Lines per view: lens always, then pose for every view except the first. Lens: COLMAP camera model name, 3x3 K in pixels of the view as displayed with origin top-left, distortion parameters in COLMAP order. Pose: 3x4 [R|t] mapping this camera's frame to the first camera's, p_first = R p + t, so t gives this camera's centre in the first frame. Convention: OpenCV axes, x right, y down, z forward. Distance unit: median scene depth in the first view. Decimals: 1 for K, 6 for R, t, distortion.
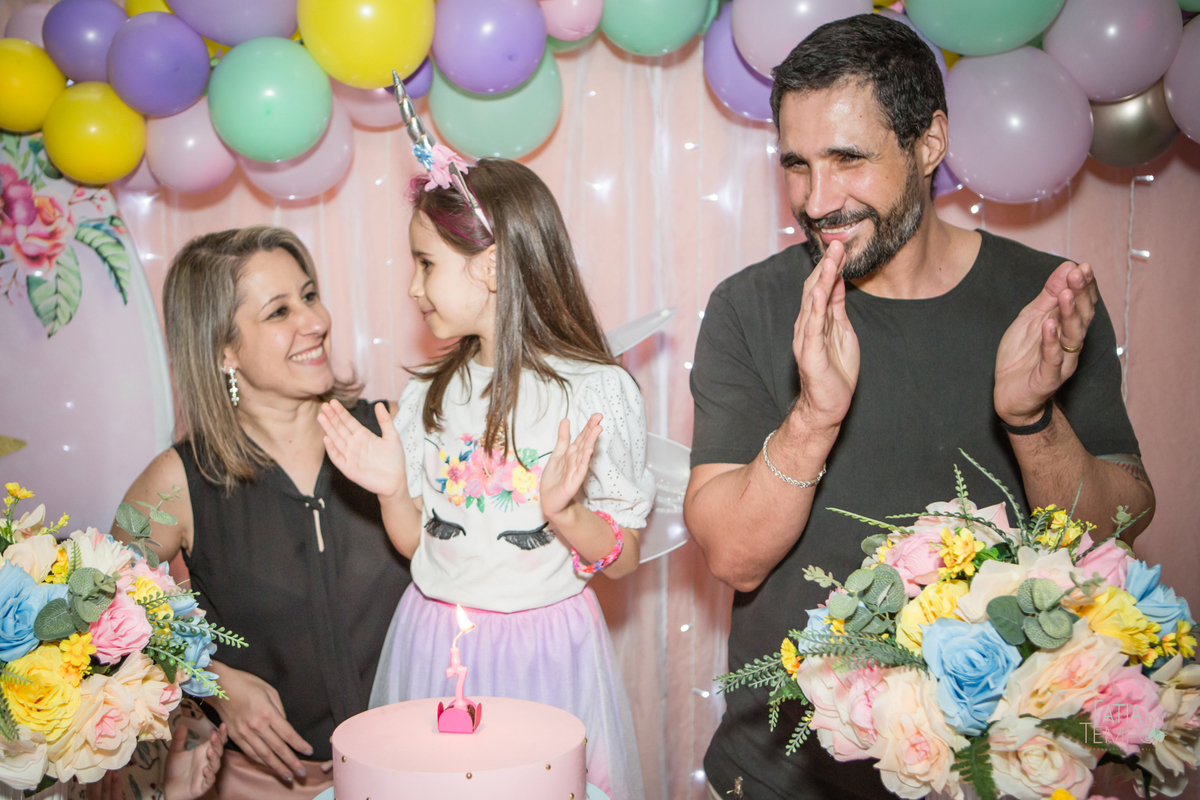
lens RADIAL K [[1217.6, 0, 508.4], [0, 1217.6, 427.9], [0, 0, 1]] dist [-0.010179, 0.016460]
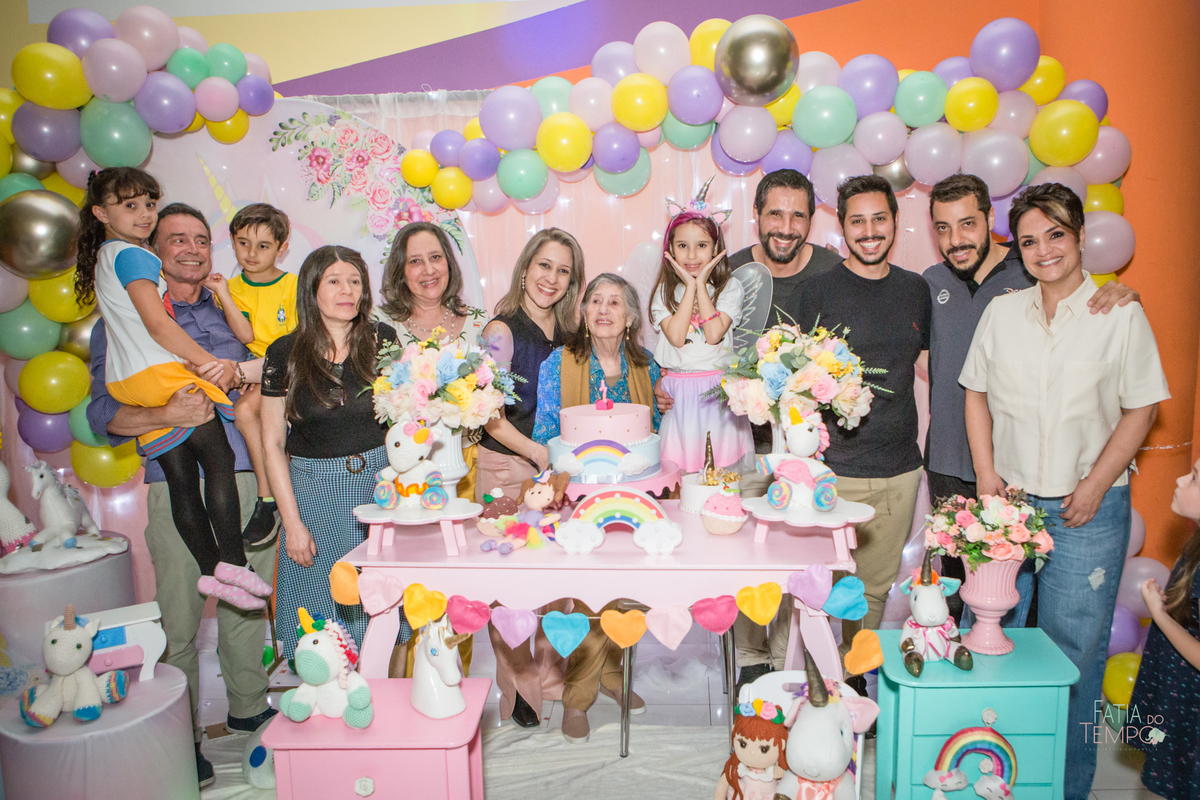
lens RADIAL K [[838.8, 0, 636.9], [0, 838.8, 364.2], [0, 0, 1]] dist [-0.003466, -0.000431]
pose [[0.999850, -0.013401, -0.010952, 0.062552], [0.013600, 0.999740, 0.018320, 0.120549], [0.010704, -0.018466, 0.999772, -1.029196]]
